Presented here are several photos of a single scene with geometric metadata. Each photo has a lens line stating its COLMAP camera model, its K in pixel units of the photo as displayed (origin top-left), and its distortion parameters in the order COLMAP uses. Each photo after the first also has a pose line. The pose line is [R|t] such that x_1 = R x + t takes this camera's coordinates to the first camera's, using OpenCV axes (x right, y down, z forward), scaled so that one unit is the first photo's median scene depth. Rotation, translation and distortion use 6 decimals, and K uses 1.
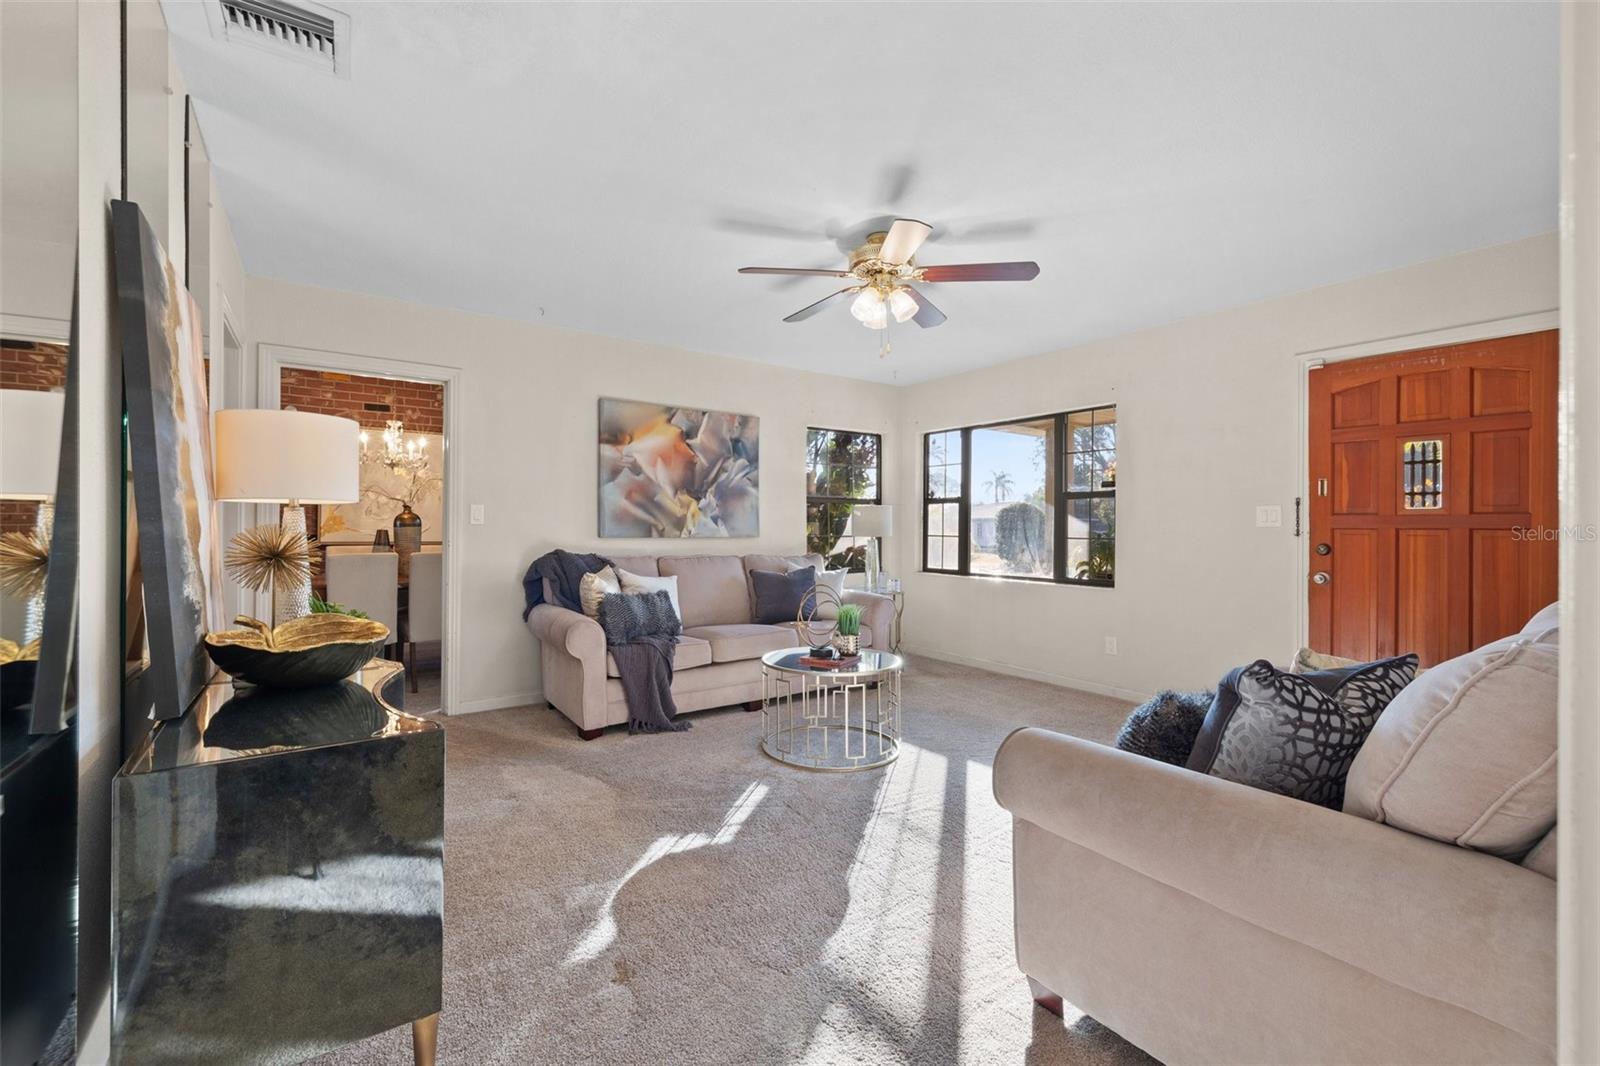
lens RADIAL K [[675.3, 0, 802.2], [0, 675.3, 524.6], [0, 0, 1]] dist [0.000891, -0.000815]
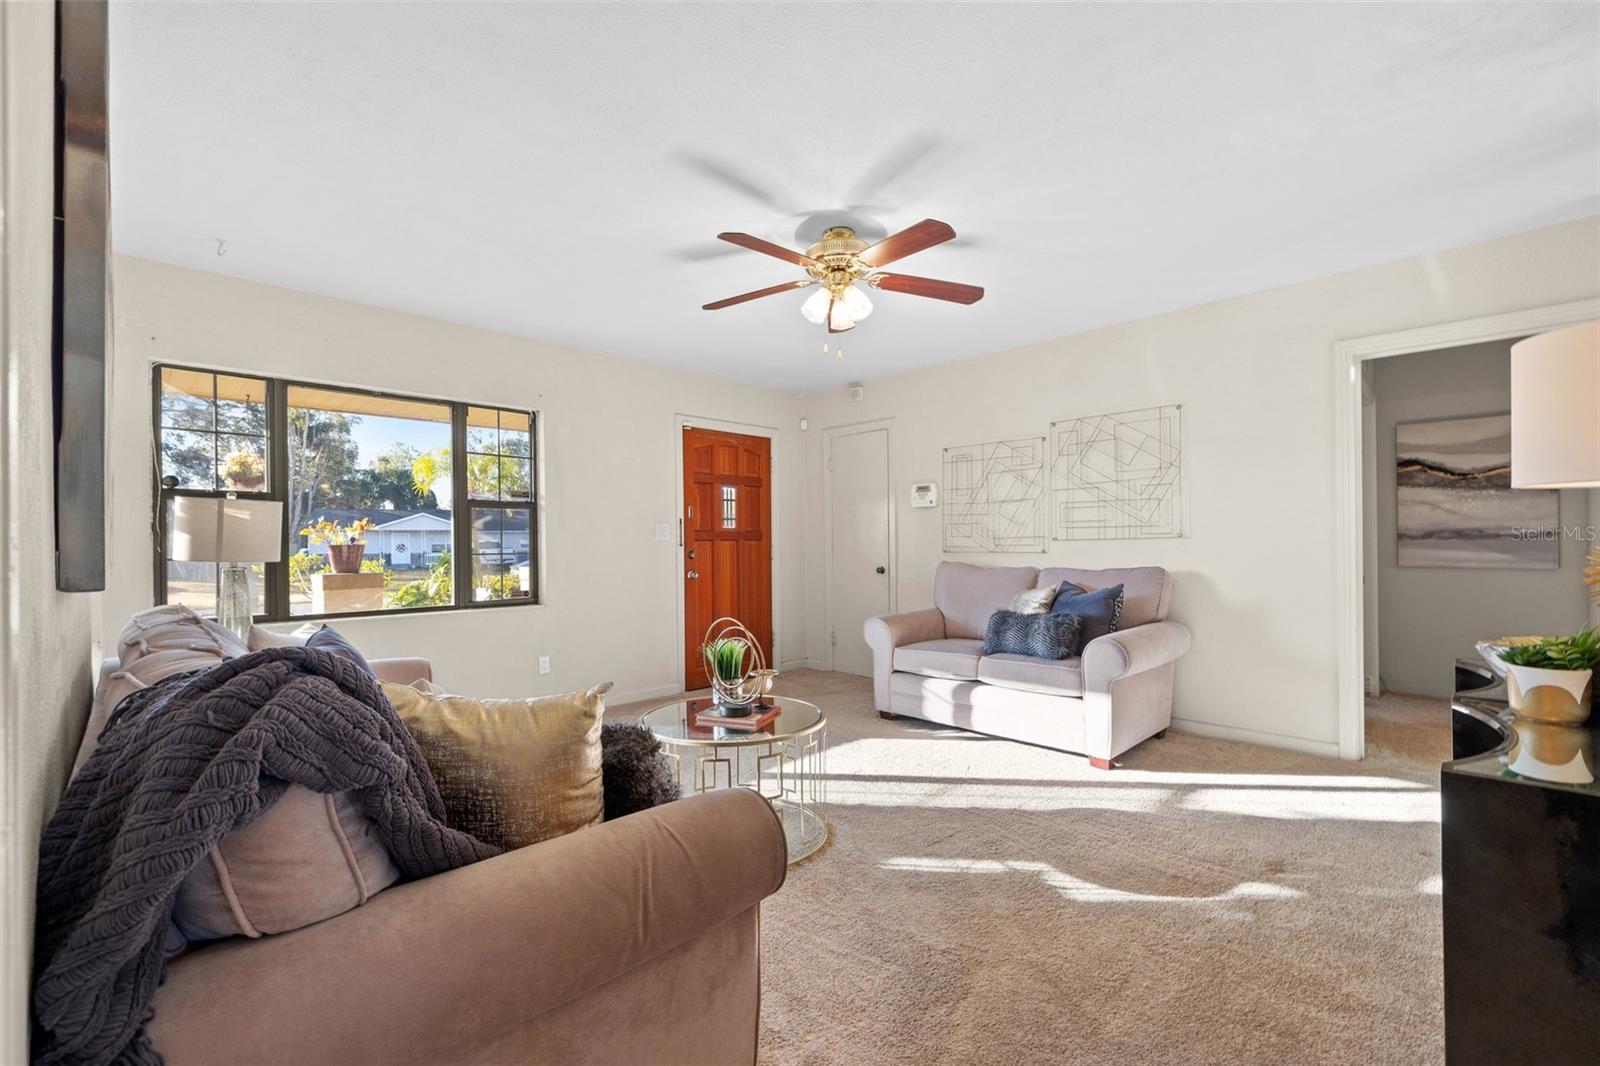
lens RADIAL K [[675.3, 0, 802.2], [0, 675.3, 544.3], [0, 0, 1]] dist [0.000891, -0.000815]
pose [[-0.155749, -0.008247, 0.987762, -0.989537], [0.002437, 0.999959, 0.008733, 0.002073], [-0.987794, 0.003767, -0.155723, 1.460533]]
